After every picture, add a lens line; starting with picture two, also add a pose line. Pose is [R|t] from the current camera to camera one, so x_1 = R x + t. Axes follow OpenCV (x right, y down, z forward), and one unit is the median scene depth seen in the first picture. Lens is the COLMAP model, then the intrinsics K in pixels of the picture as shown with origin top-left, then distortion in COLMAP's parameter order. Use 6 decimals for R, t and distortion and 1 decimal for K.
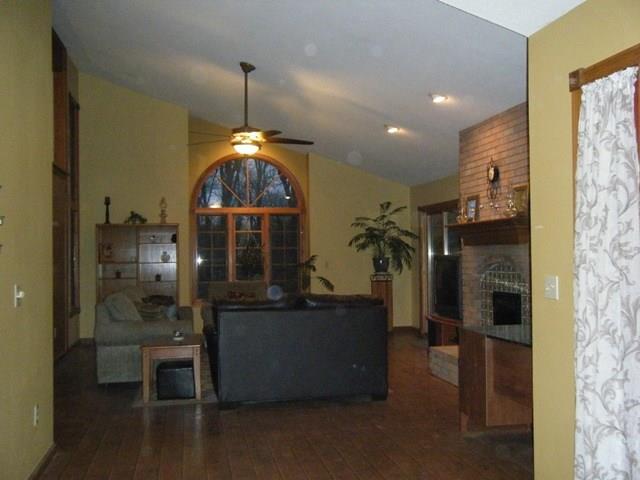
lens RADIAL K [[652.3, 0, 320.0], [0, 652.3, 240.0], [0, 0, 1]] dist [0.005764, 0.013158]
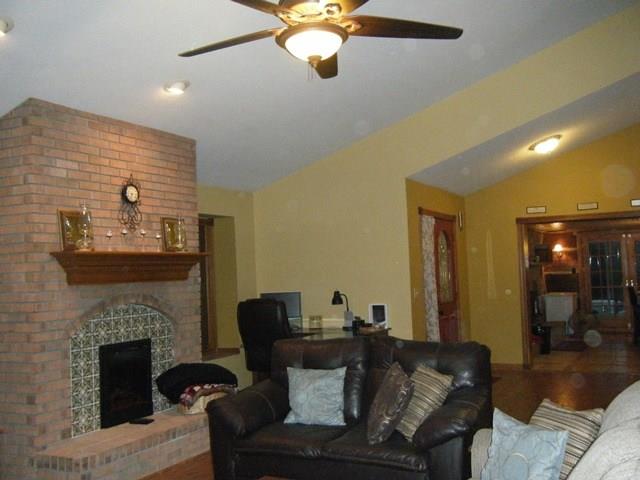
lens RADIAL K [[652.3, 0, 320.0], [0, 652.3, 240.0], [0, 0, 1]] dist [0.005764, 0.013158]
pose [[-0.764943, 0.074240, 0.639805, -0.268245], [0.032561, 0.996522, -0.076701, 0.015410], [-0.643275, -0.037839, -0.764700, 0.927910]]
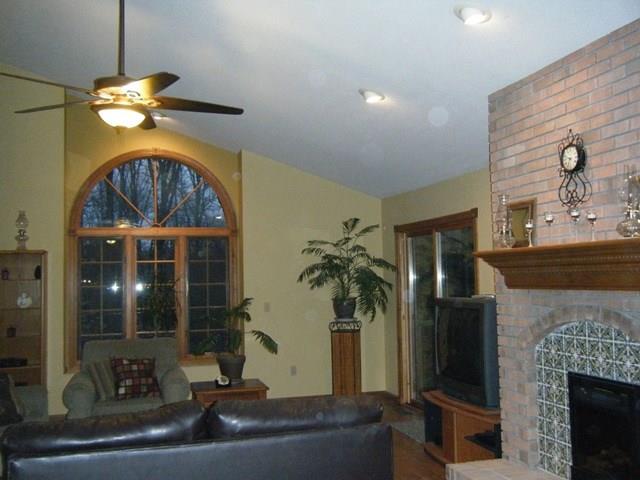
lens RADIAL K [[652.3, 0, 320.0], [0, 652.3, 240.0], [0, 0, 1]] dist [0.005764, 0.013158]
pose [[0.995911, -0.002115, 0.090318, 0.003727], [0.005522, 0.999282, -0.037492, -0.009053], [-0.090174, 0.037837, 0.995207, 0.304553]]
